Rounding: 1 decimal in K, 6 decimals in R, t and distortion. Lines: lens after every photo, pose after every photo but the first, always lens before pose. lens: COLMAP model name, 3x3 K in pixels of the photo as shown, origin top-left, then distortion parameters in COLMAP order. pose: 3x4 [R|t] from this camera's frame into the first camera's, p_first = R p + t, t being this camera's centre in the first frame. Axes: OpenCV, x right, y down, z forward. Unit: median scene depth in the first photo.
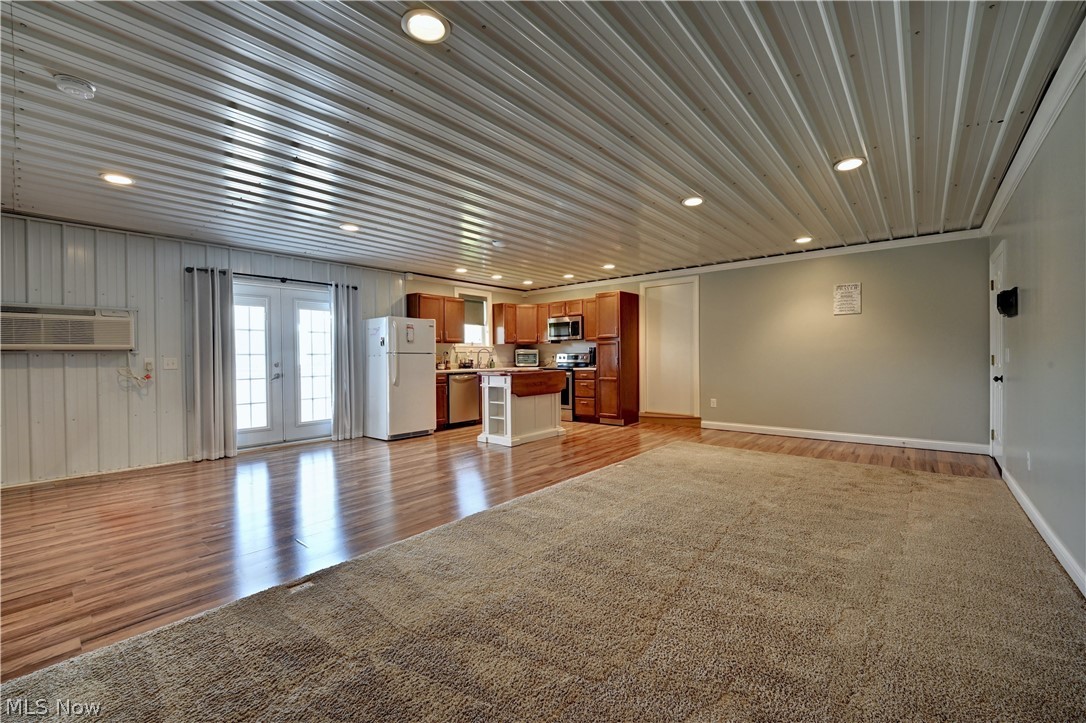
lens RADIAL K [[444.8, 0, 546.5], [0, 444.8, 360.5], [0, 0, 1]] dist [-0.012591, -0.001601]
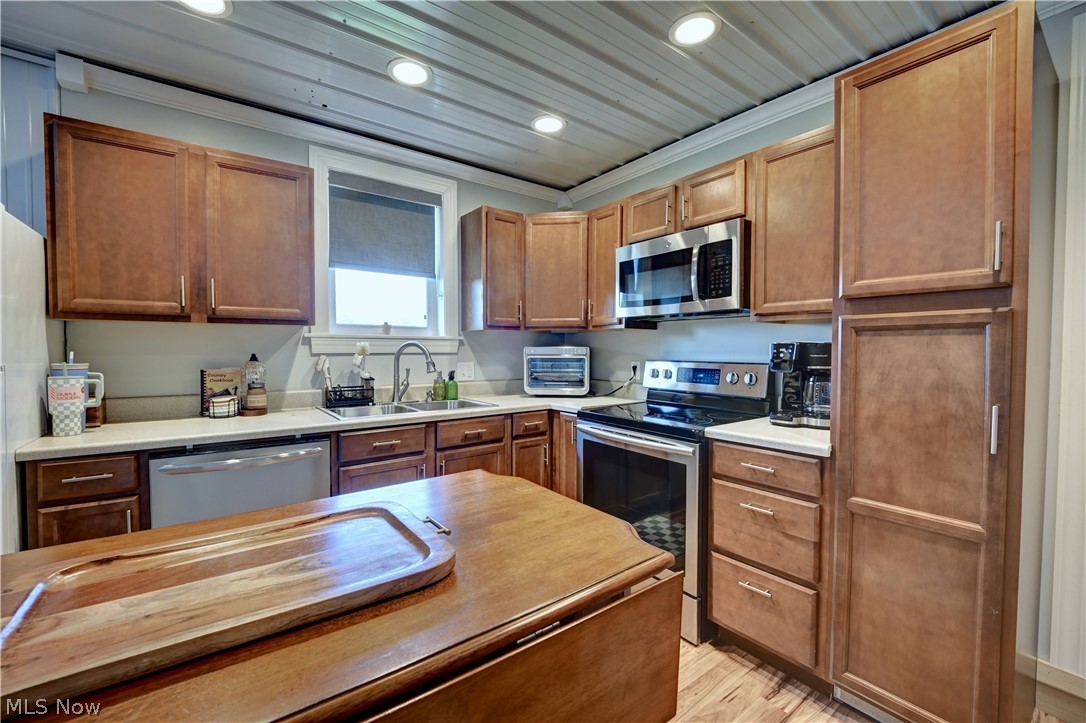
lens RADIAL K [[444.8, 0, 541.7], [0, 444.8, 363.1], [0, 0, 1]] dist [-0.012591, -0.001601]
pose [[0.971412, 0.020232, -0.236536, 0.030204], [-0.014097, 0.999520, 0.027600, -0.024152], [0.236981, -0.023477, 0.971231, 0.756354]]
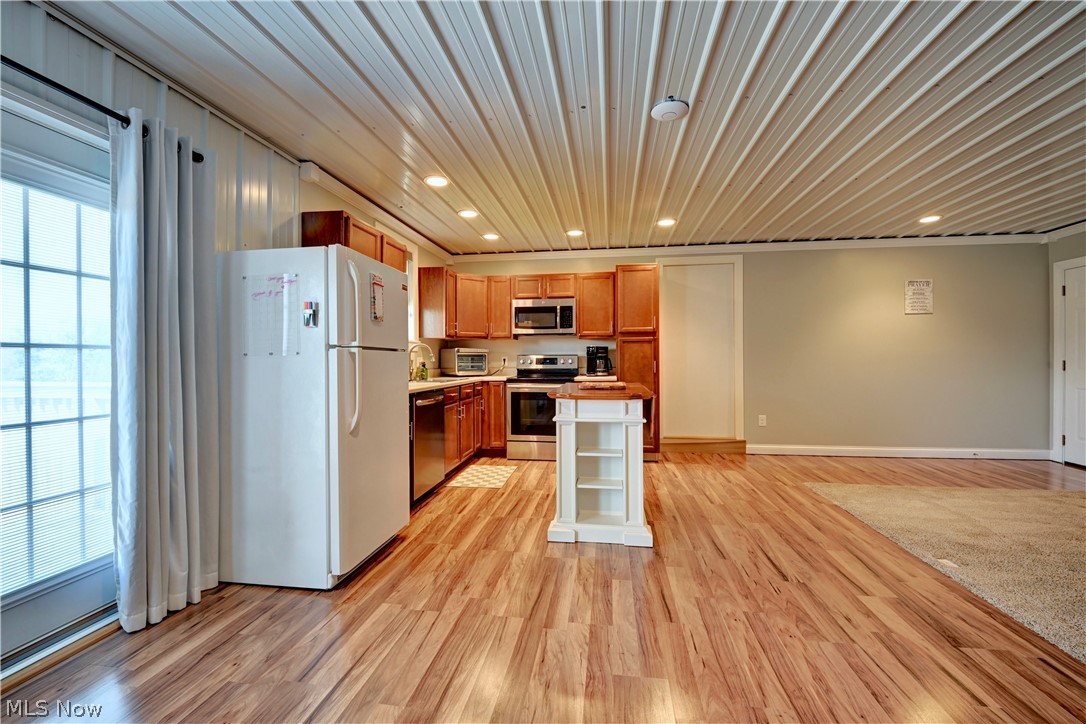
lens RADIAL K [[444.8, 0, 548.6], [0, 444.8, 361.6], [0, 0, 1]] dist [-0.012591, -0.001601]
pose [[0.851903, 0.004026, 0.523684, -0.314565], [-0.000165, 0.999972, -0.007420, -0.001593], [-0.523699, 0.006235, 0.851880, 0.479519]]
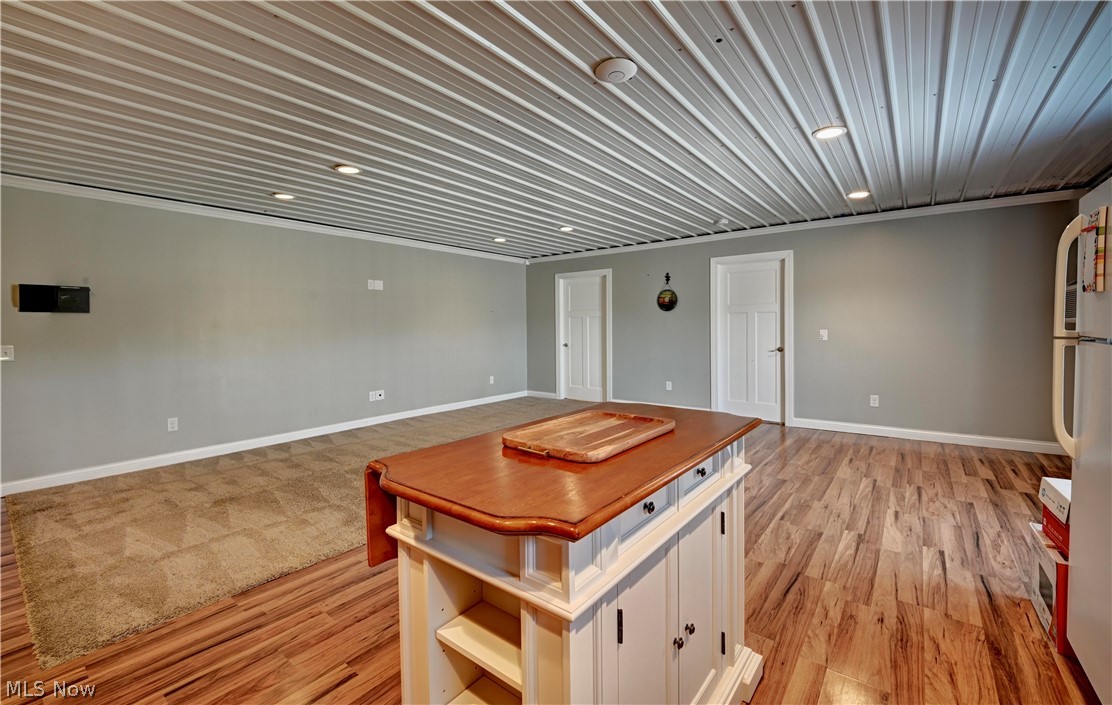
lens RADIAL K [[458.4, 0, 563.5], [0, 458.4, 334.8], [0, 0, 1]] dist [-0.010112, 0.000204]
pose [[-0.999418, 0.021102, -0.026810, -0.027400], [0.020434, 0.999480, 0.024930, -0.025166], [0.027322, 0.024367, -0.999330, 1.000220]]
